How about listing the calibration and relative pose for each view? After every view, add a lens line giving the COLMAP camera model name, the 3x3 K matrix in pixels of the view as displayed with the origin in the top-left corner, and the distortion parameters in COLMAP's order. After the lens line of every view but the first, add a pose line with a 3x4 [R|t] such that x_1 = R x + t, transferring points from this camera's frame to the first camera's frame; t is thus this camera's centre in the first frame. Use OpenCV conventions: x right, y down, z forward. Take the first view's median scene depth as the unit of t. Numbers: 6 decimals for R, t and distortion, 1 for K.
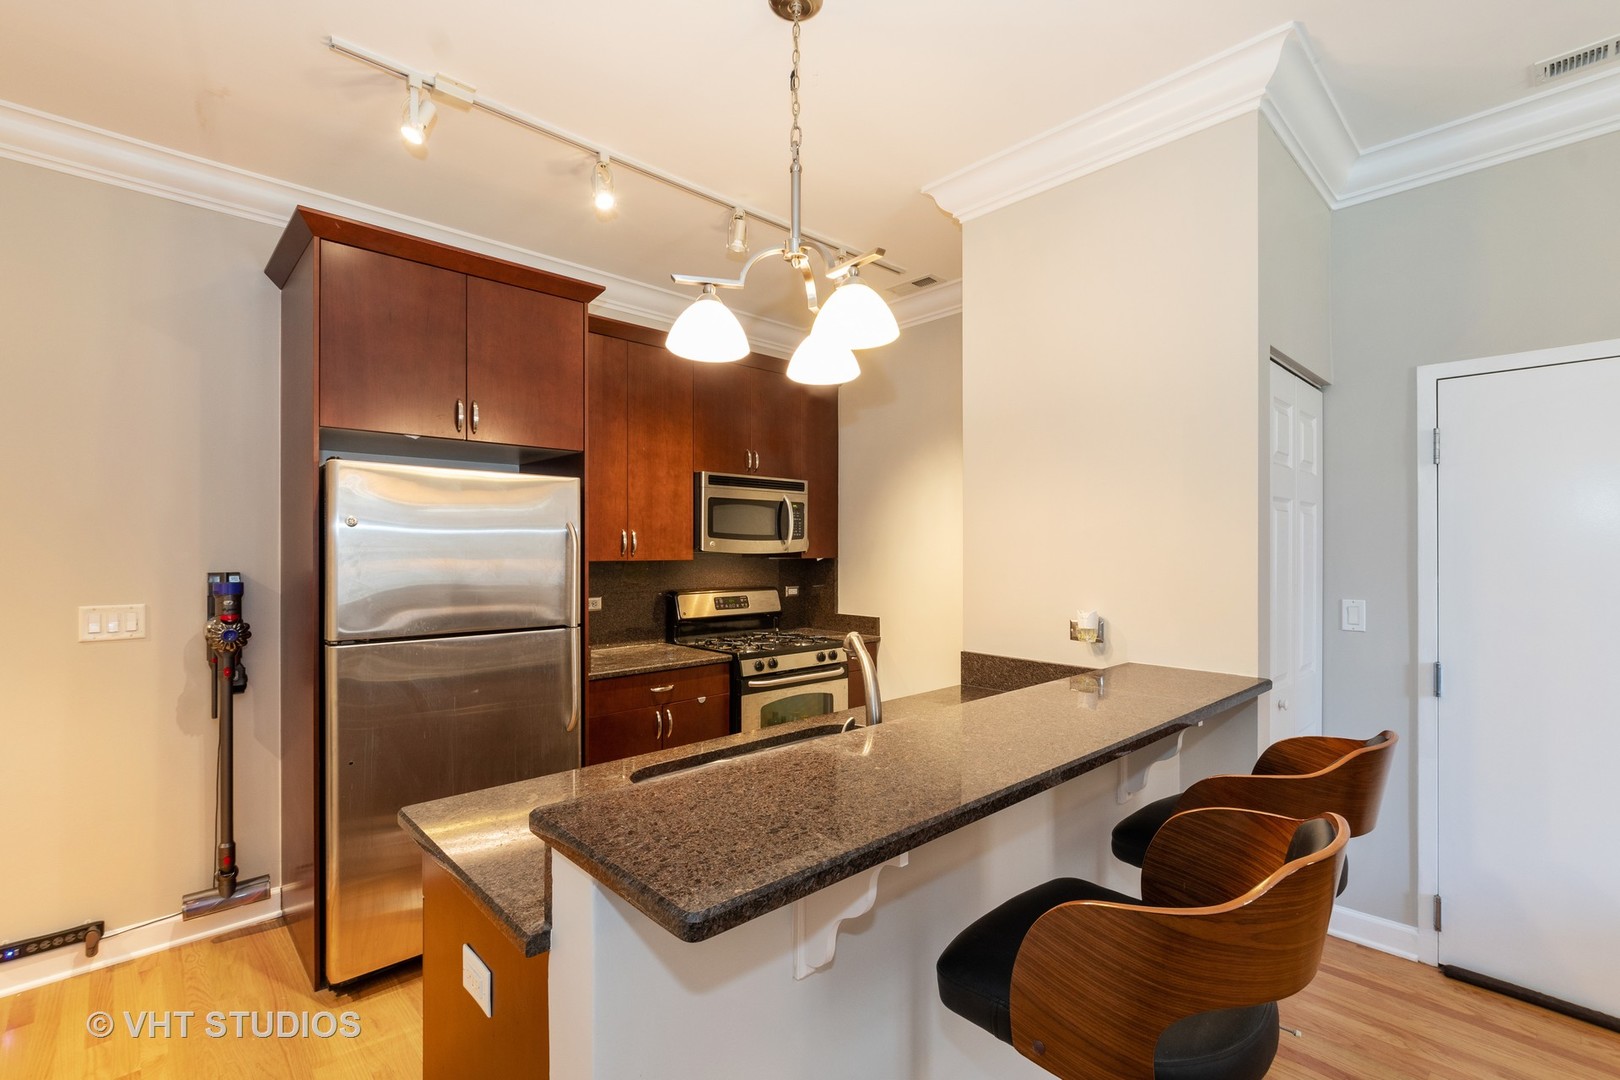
lens RADIAL K [[722.7, 0, 809.6], [0, 722.7, 543.3], [0, 0, 1]] dist [-0.000298, -0.000401]
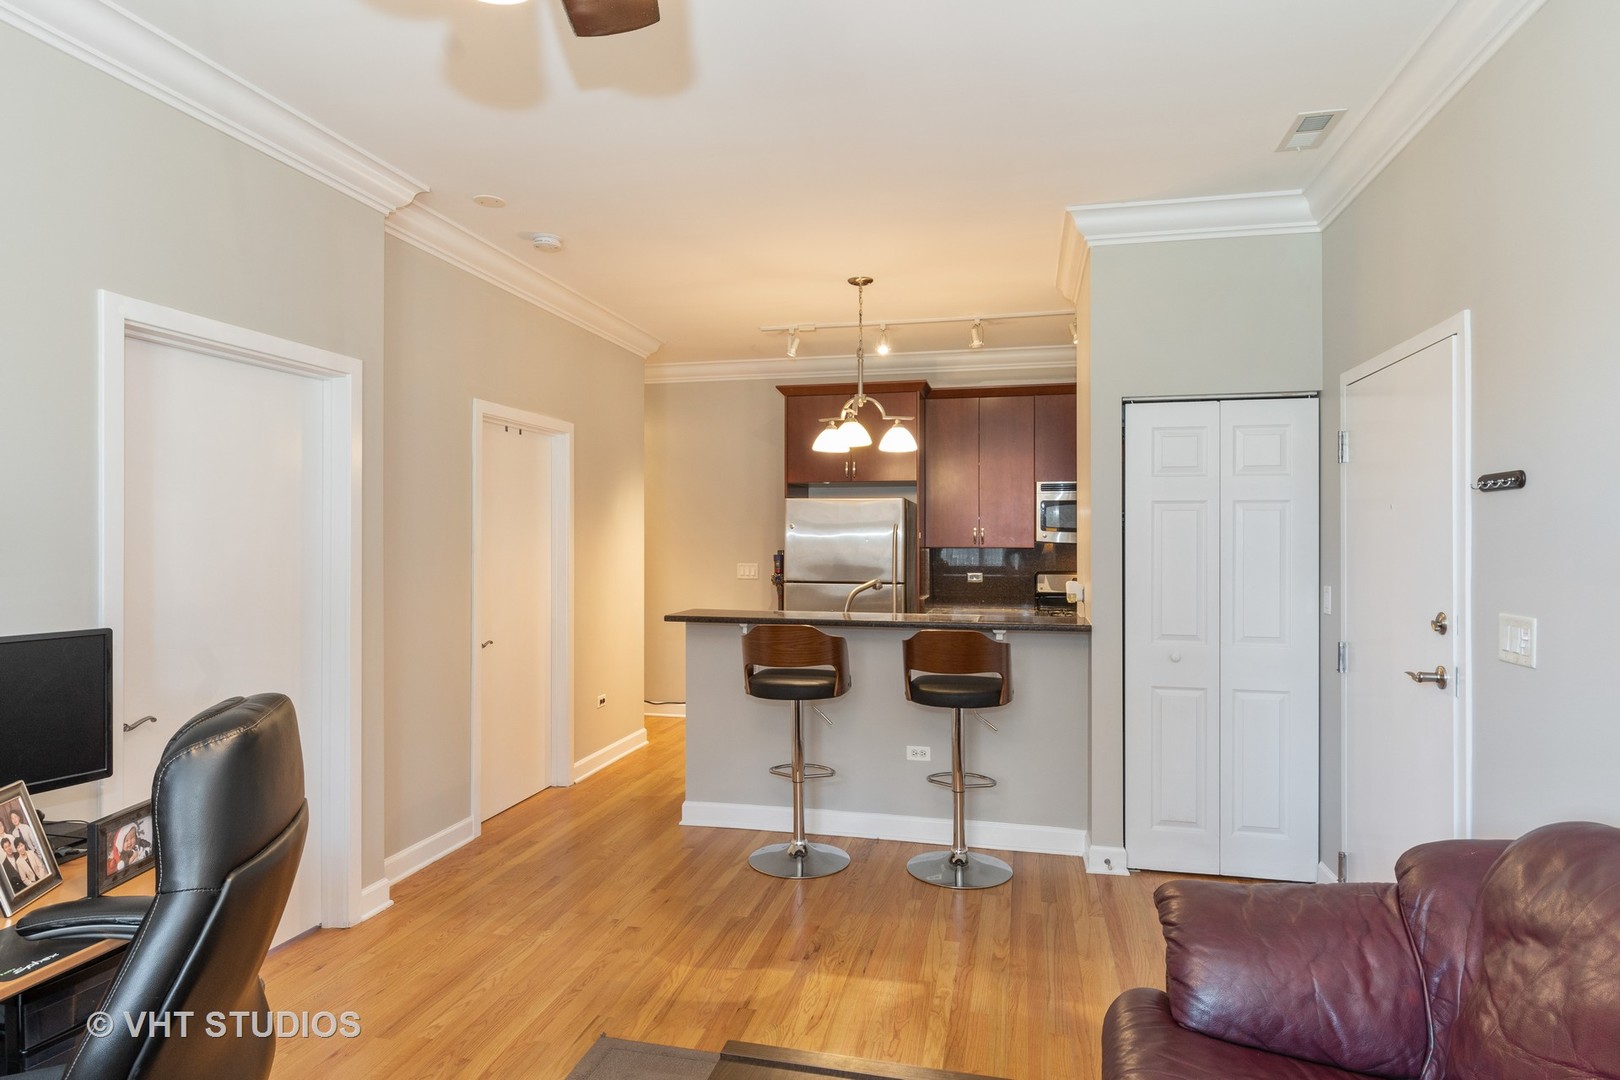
lens RADIAL K [[888.7, 0, 807.4], [0, 888.7, 539.2], [0, 0, 1]] dist [-0.001521, -0.000199]
pose [[0.548483, -0.003281, -0.836155, 1.005644], [0.006124, 0.999981, 0.000093, 0.005525], [0.836139, -0.005172, 0.548493, -0.273226]]
